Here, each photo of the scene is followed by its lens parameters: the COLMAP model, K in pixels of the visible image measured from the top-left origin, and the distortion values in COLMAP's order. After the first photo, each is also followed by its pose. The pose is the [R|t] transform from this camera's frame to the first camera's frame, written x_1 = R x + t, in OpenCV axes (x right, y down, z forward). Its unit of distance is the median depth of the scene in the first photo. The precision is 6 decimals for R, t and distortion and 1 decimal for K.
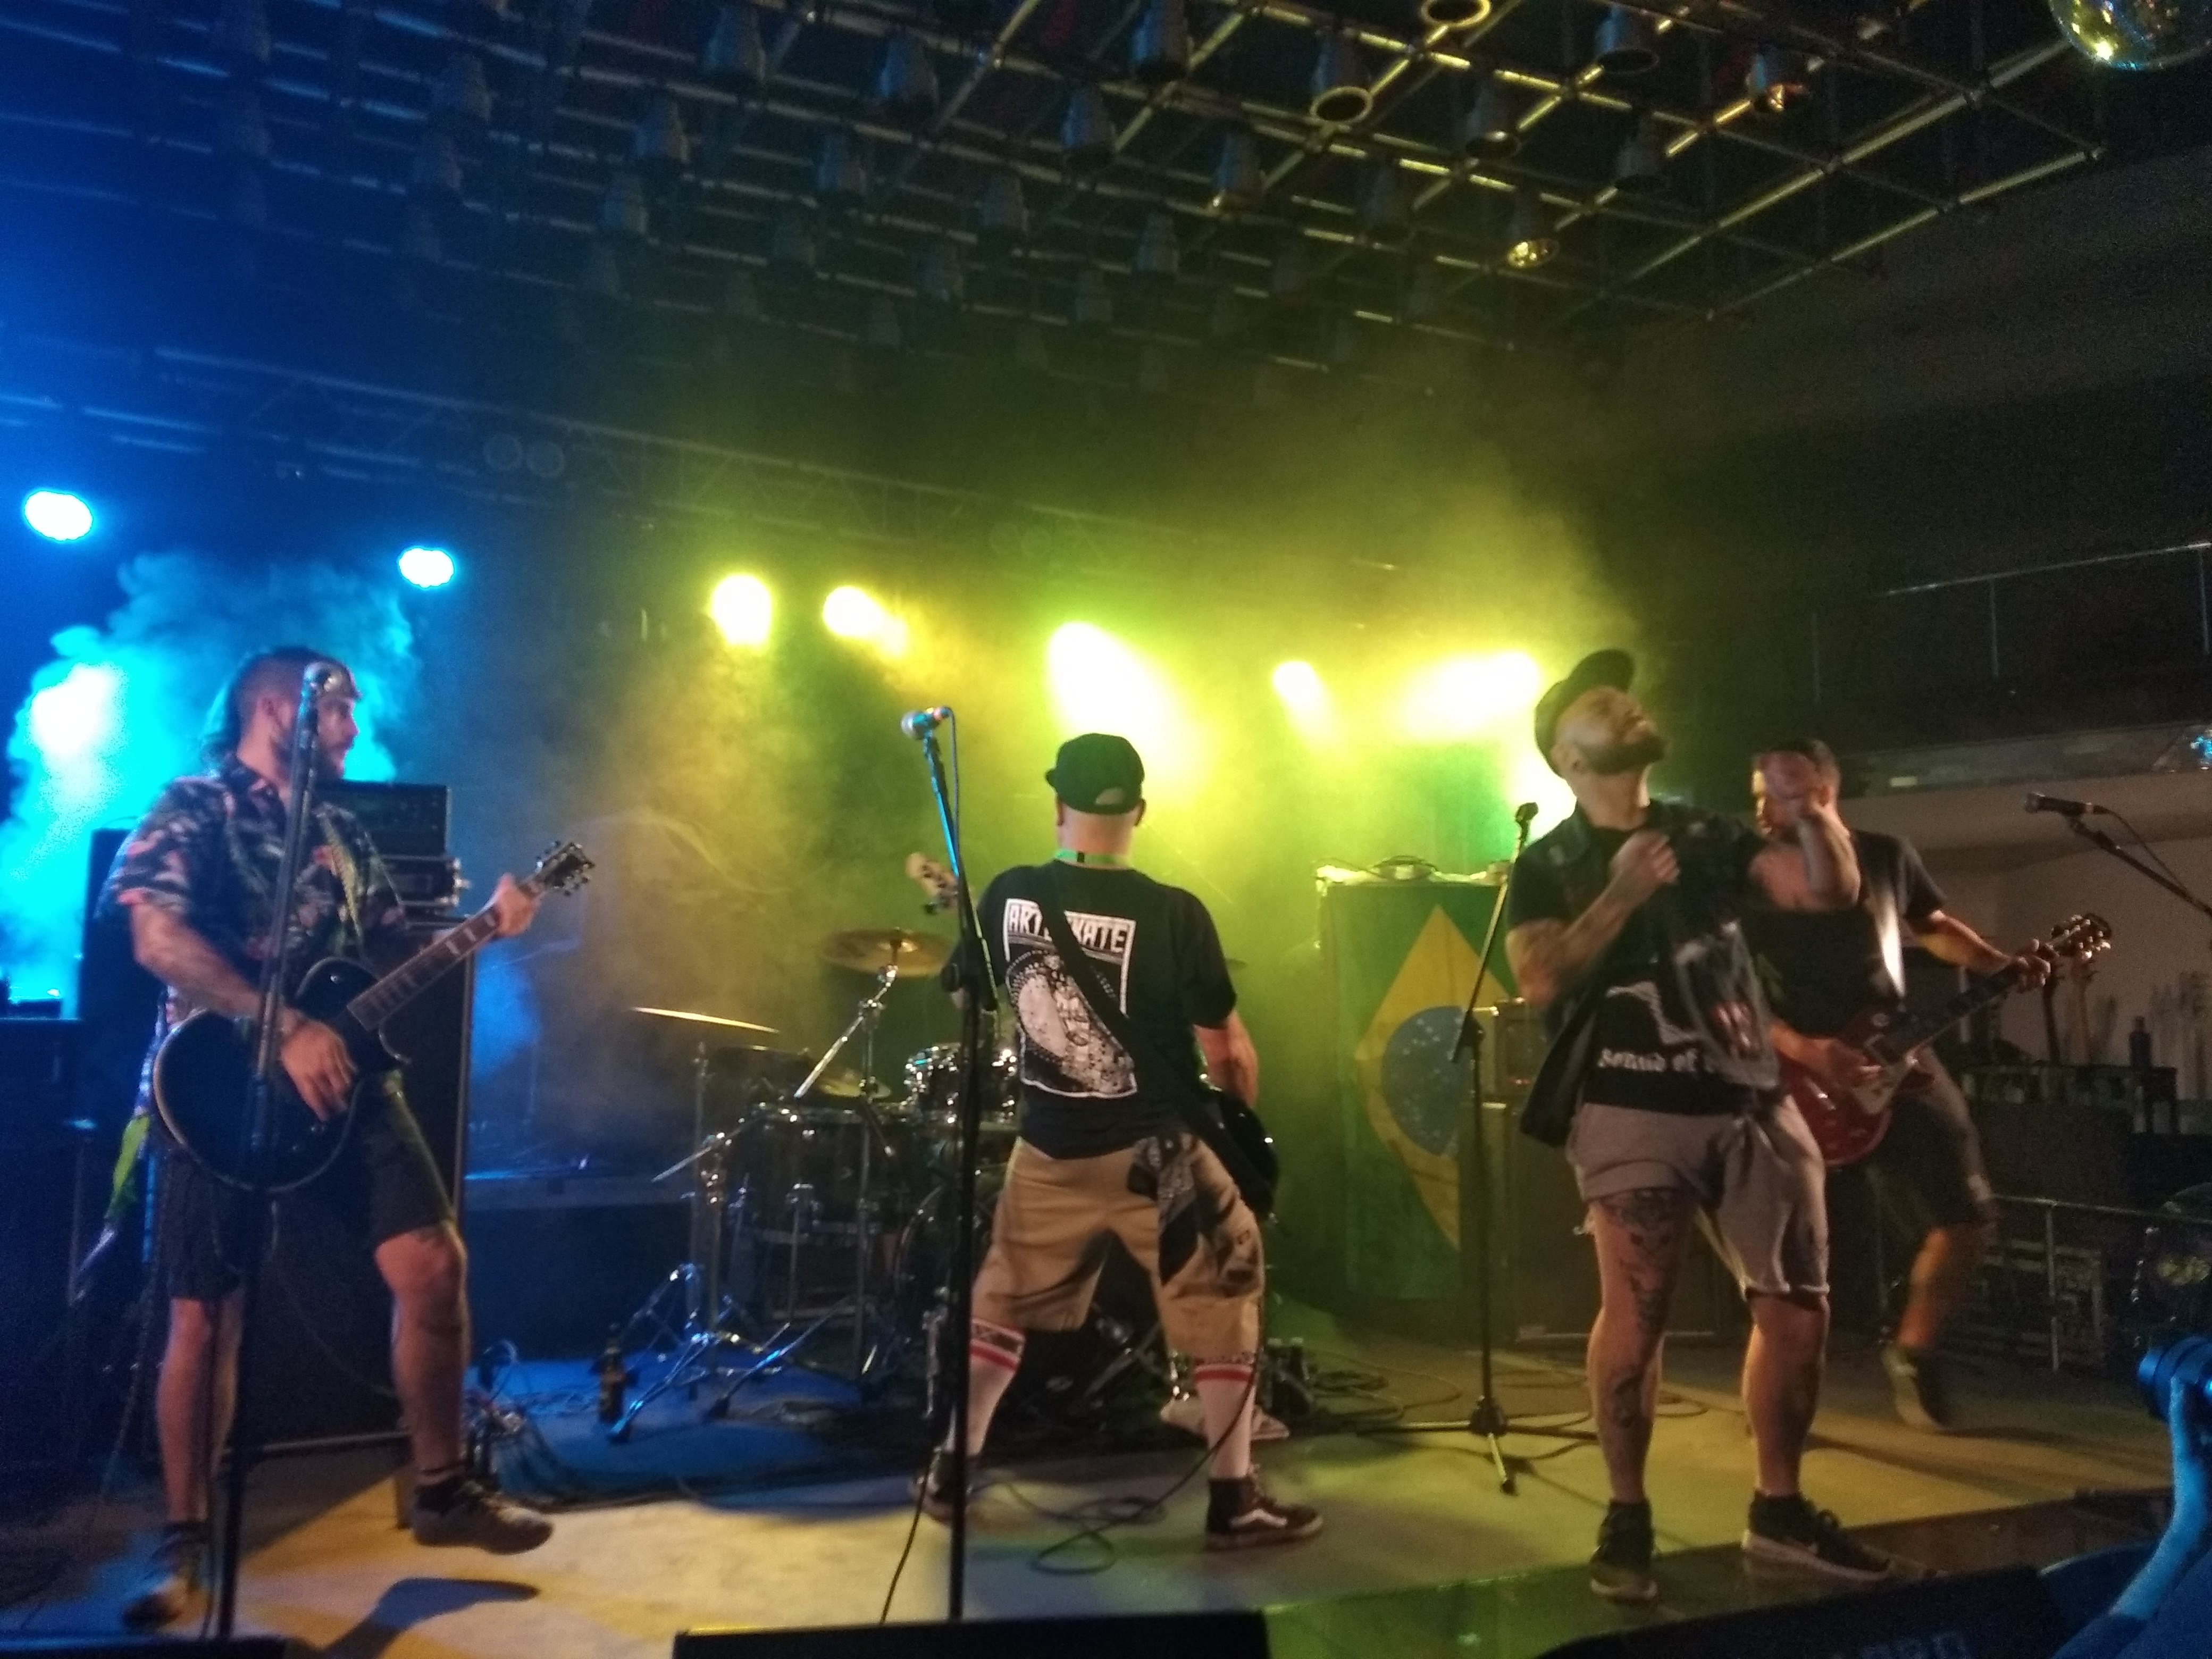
lens RADIAL K [[1885.5, 0, 1120.6], [0, 1885.5, 816.5], [0, 0, 1]] dist [0.085164, -0.108269]
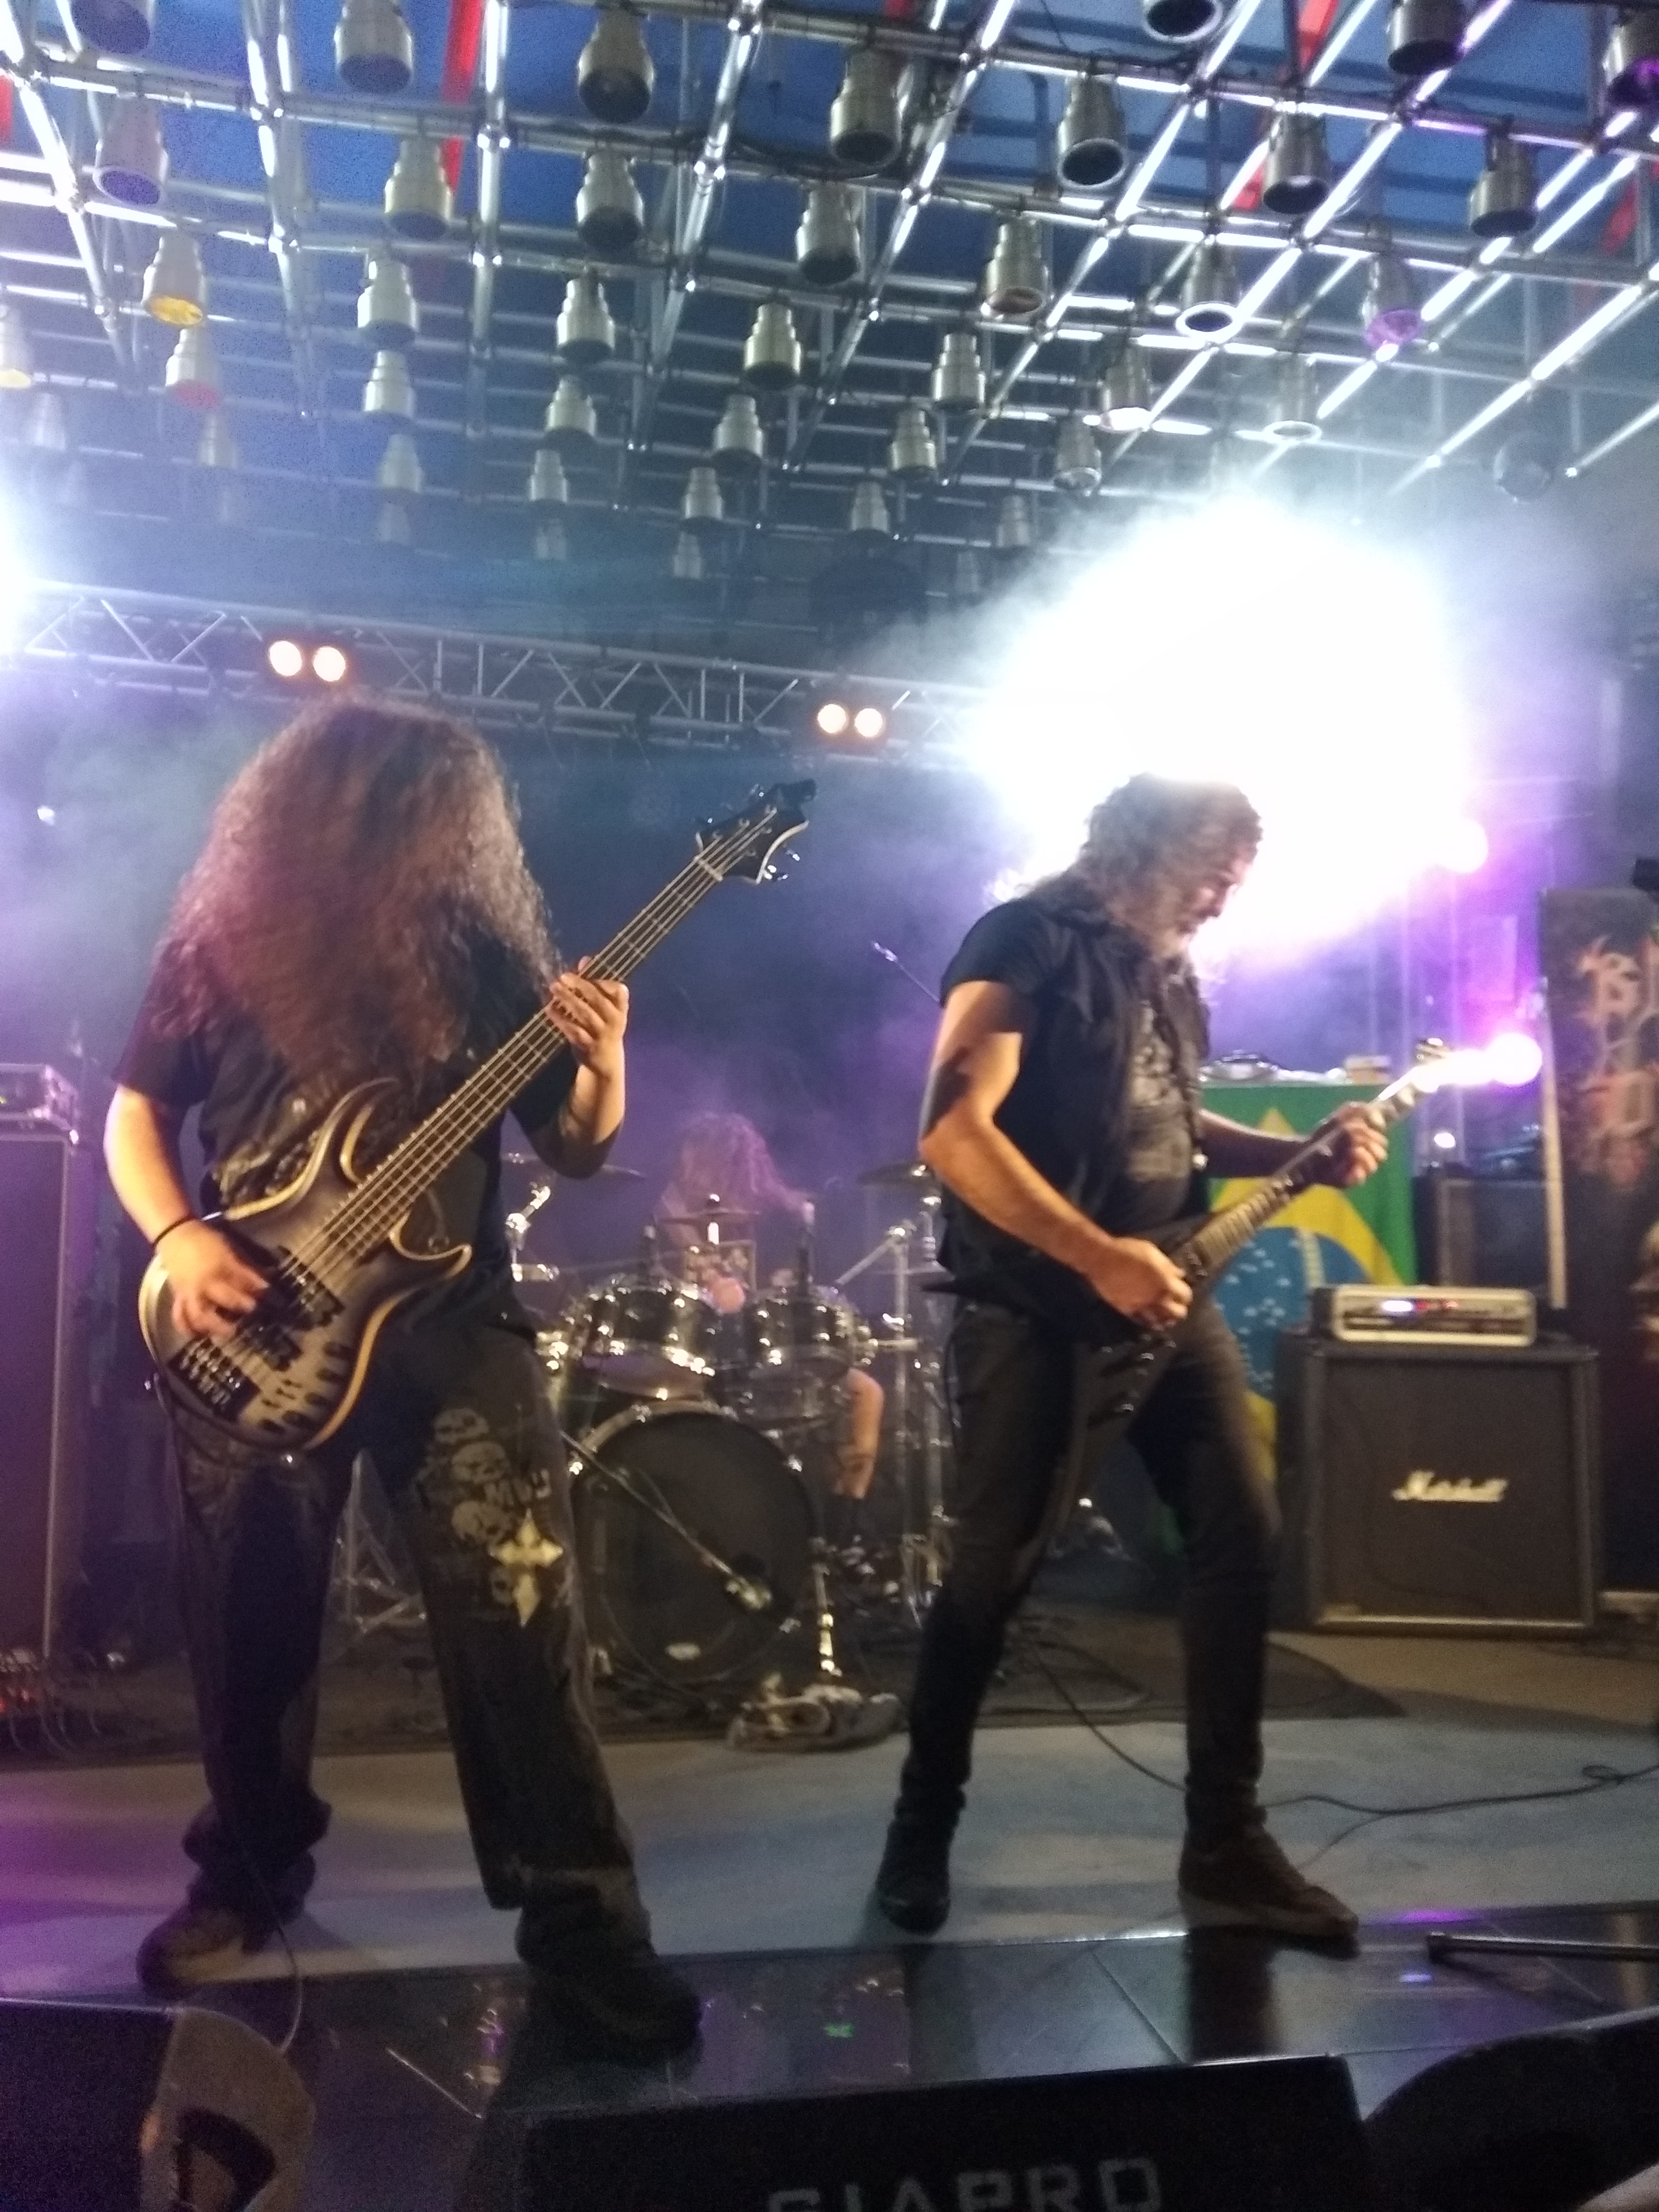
lens RADIAL K [[1885.5, 0, 812.1], [0, 1885.5, 1084.5], [0, 0, 1]] dist [0.085164, -0.108269]
pose [[0.969488, -0.015117, -0.244673, 0.187980], [0.022713, 0.999343, 0.028254, 0.007970], [0.244085, -0.032949, 0.969194, 0.122723]]
